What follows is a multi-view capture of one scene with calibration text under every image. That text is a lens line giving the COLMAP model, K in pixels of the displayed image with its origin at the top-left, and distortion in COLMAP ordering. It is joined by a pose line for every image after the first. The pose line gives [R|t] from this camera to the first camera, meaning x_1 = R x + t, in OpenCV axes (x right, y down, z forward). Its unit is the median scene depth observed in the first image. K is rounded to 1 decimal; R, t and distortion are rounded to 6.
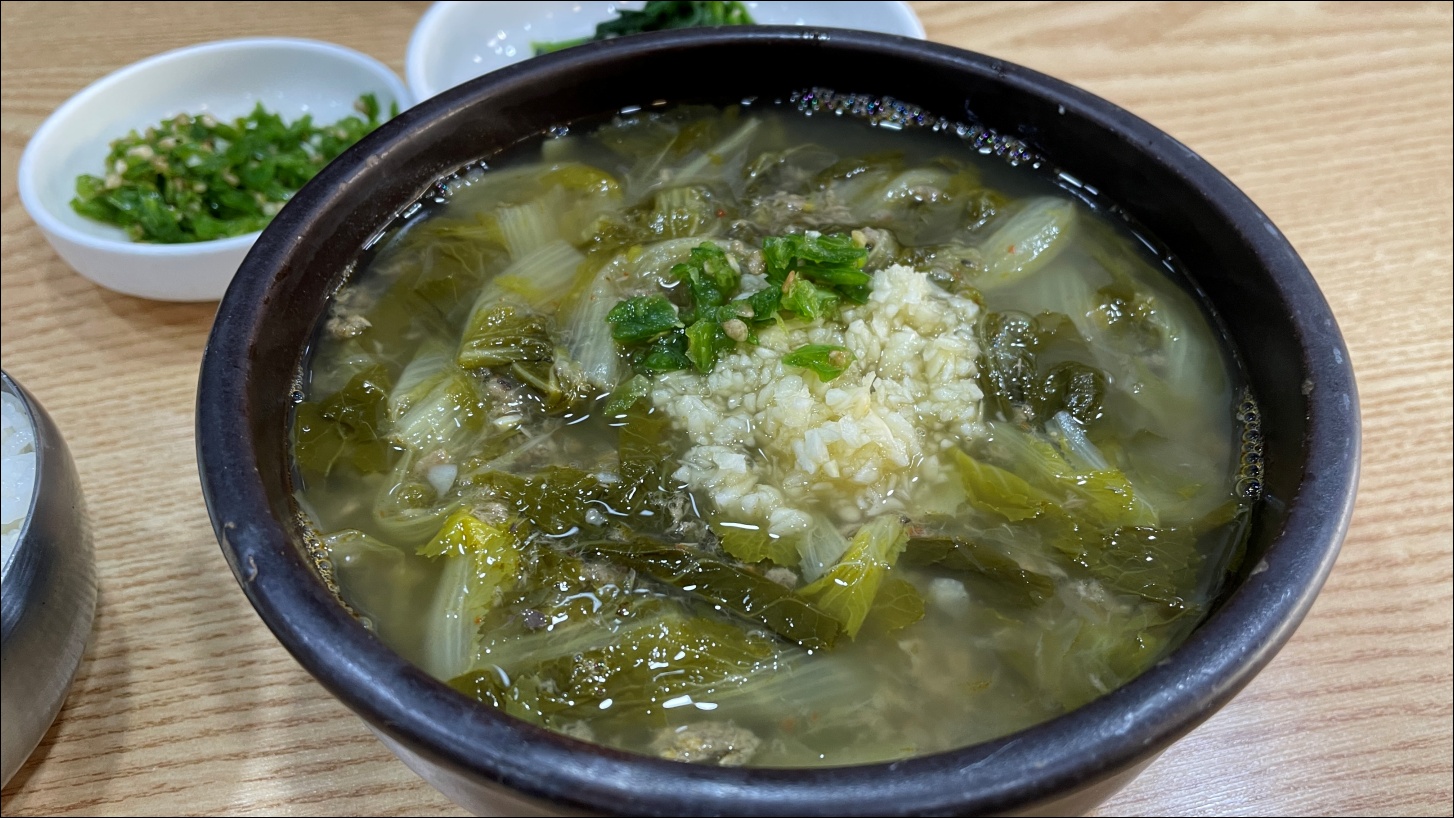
lens RADIAL K [[1138.2, 0, 741.9], [0, 1138.2, 402.9], [0, 0, 1]] dist [0.041444, -0.092046]
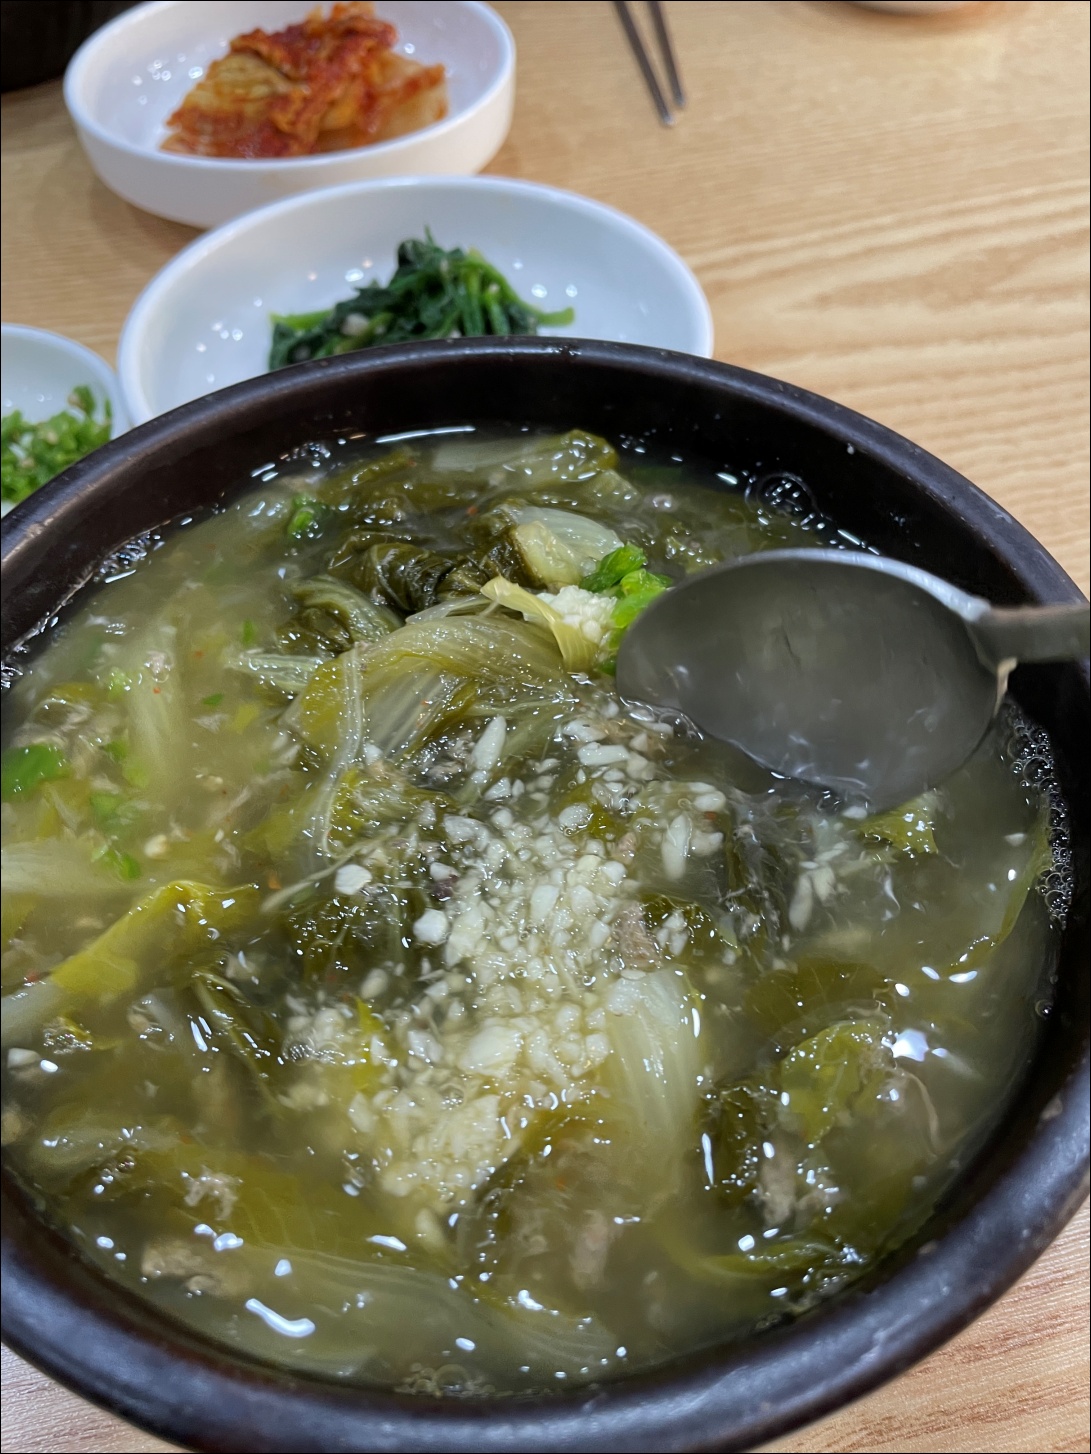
lens RADIAL K [[1132.2, 0, 544.7], [0, 1132.2, 733.5], [0, 0, 1]] dist [0.035497, -0.080415]
pose [[0.999828, -0.004823, -0.017894, 0.070797], [0.006915, 0.992903, 0.118724, -0.155828], [0.017194, -0.118827, 0.992766, 0.144582]]
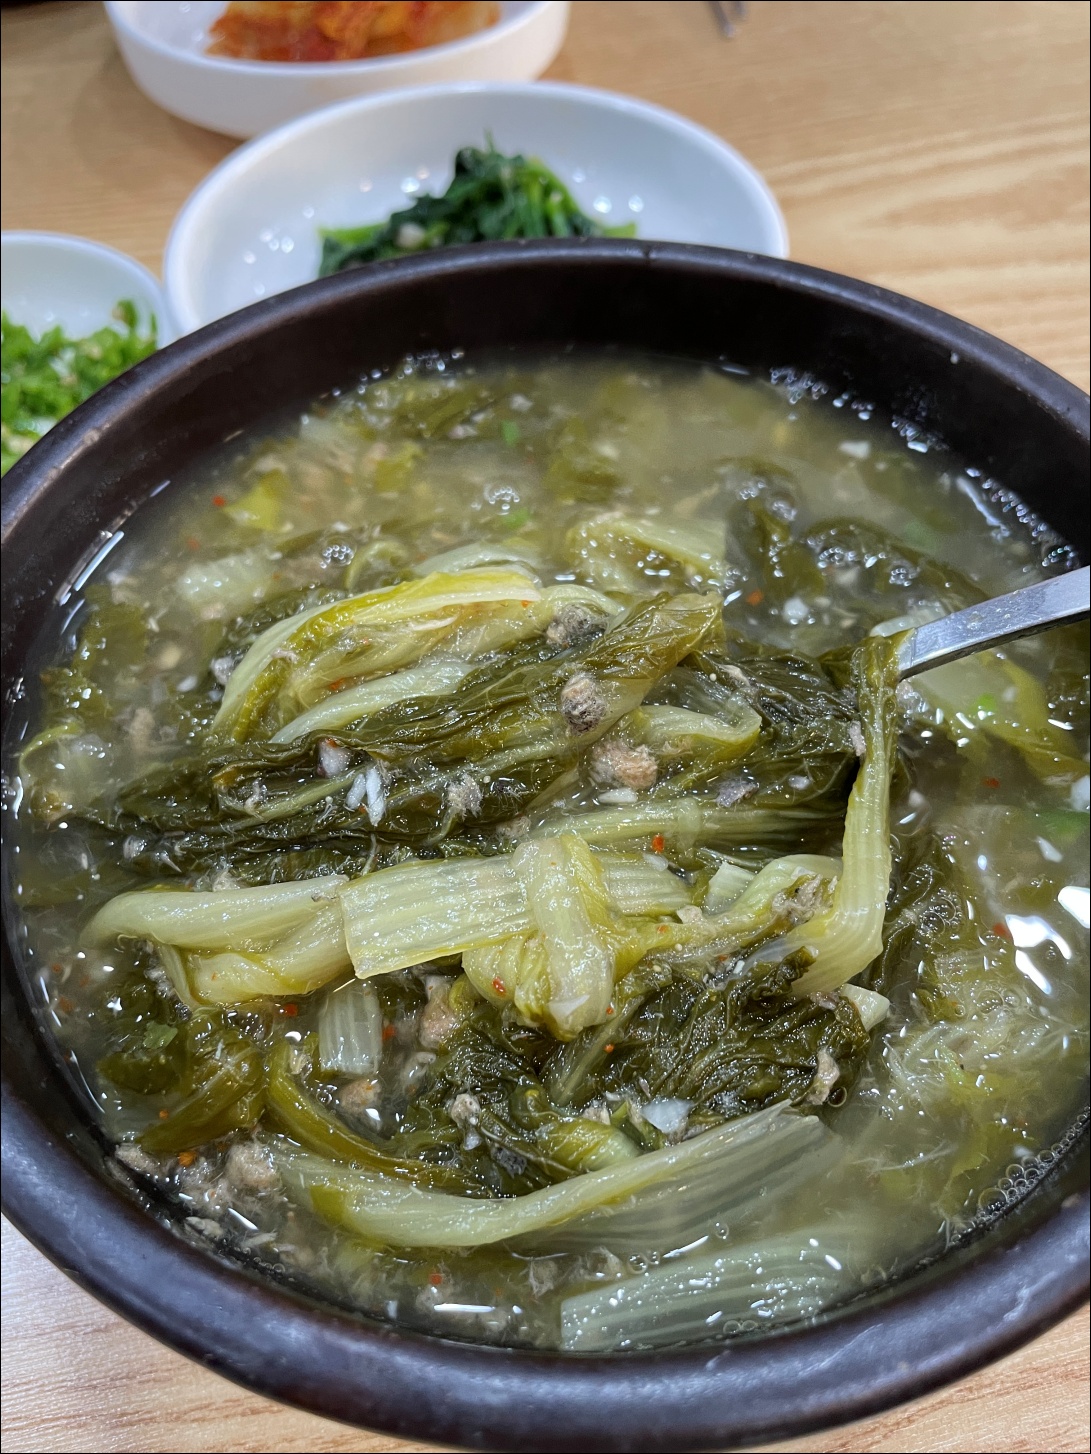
lens RADIAL K [[1132.2, 0, 544.3], [0, 1132.2, 721.1], [0, 0, 1]] dist [0.035497, -0.080415]
pose [[0.999407, 0.007914, -0.033524, 0.025338], [-0.002690, 0.988208, 0.153095, -0.133765], [0.034340, -0.152914, 0.987643, 0.183529]]
